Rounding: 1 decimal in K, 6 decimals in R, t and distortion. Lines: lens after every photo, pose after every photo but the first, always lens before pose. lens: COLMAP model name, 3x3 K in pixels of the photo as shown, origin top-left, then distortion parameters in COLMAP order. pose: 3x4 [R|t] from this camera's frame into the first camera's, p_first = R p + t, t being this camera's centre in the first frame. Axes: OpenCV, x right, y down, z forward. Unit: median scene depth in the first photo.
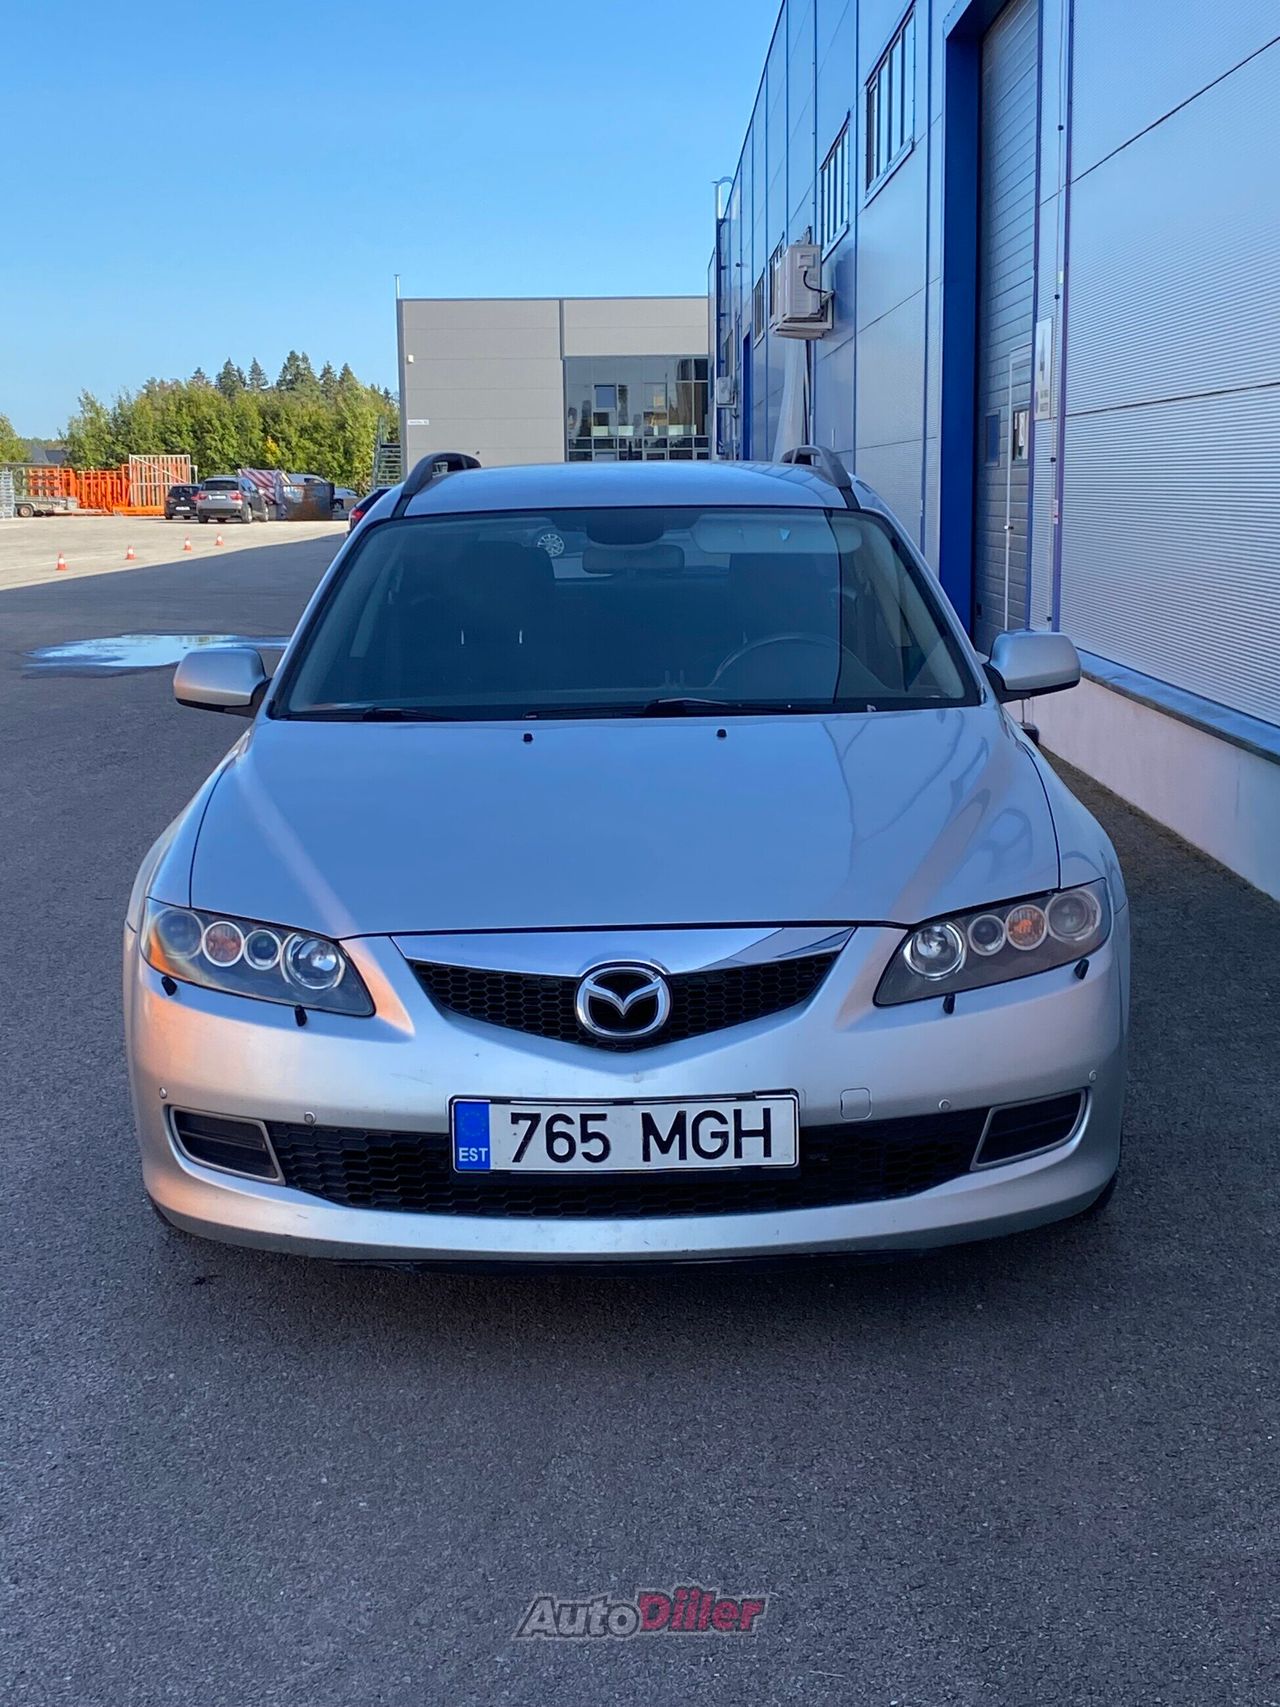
lens RADIAL K [[2470.7, 0, 640.0], [0, 2470.7, 853.5], [0, 0, 1]] dist [0.232199, -0.877366]
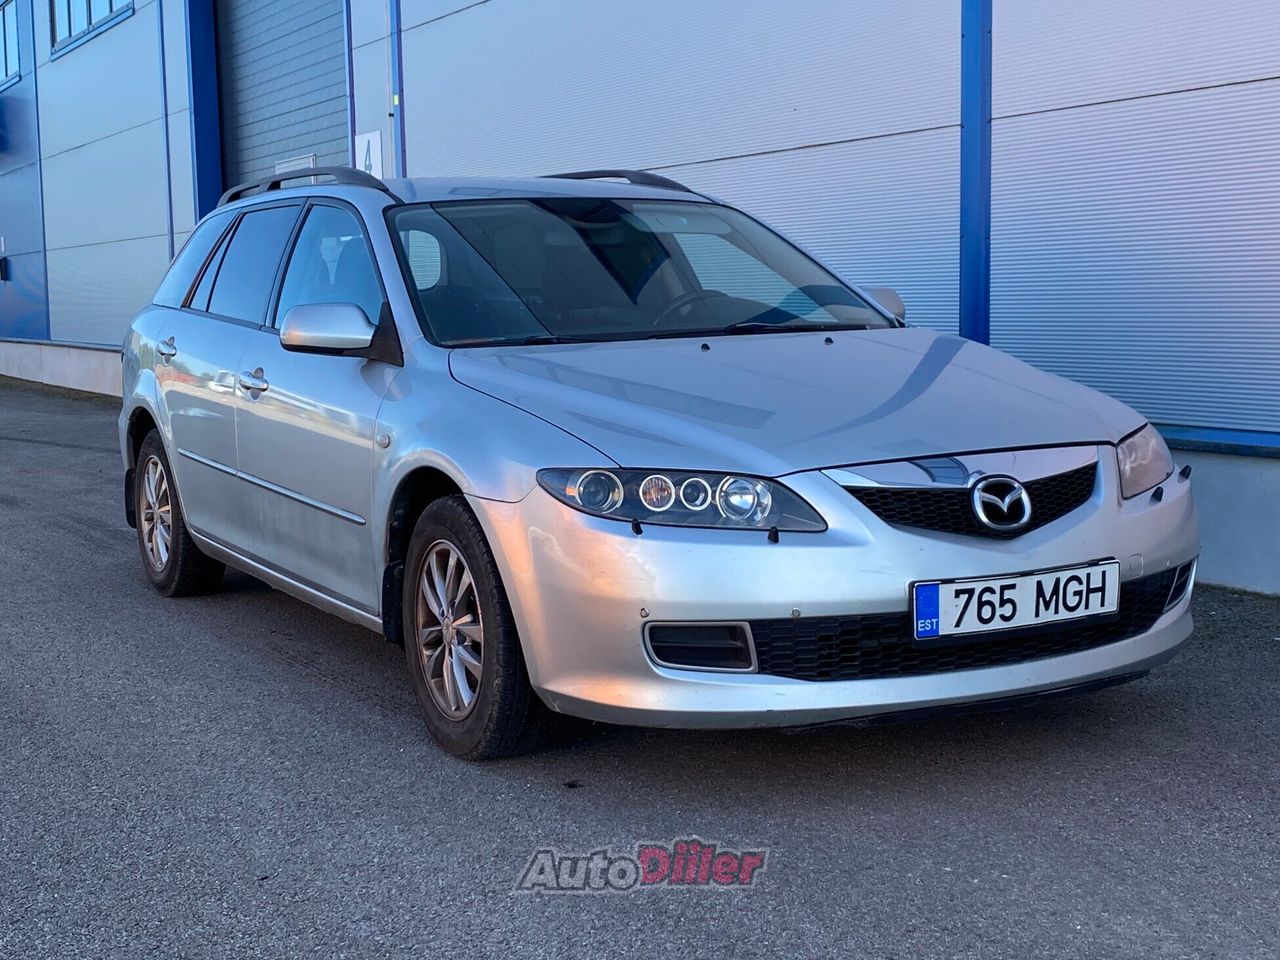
lens RADIAL K [[1852.6, 0, 640.0], [0, 1852.6, 480.0], [0, 0, 1]] dist [0.232199, -0.877366]
pose [[0.871523, -0.056020, 0.487144, -0.678685], [0.084551, 0.995741, -0.036759, 0.068575], [-0.483010, 0.073225, 0.872548, 0.207251]]
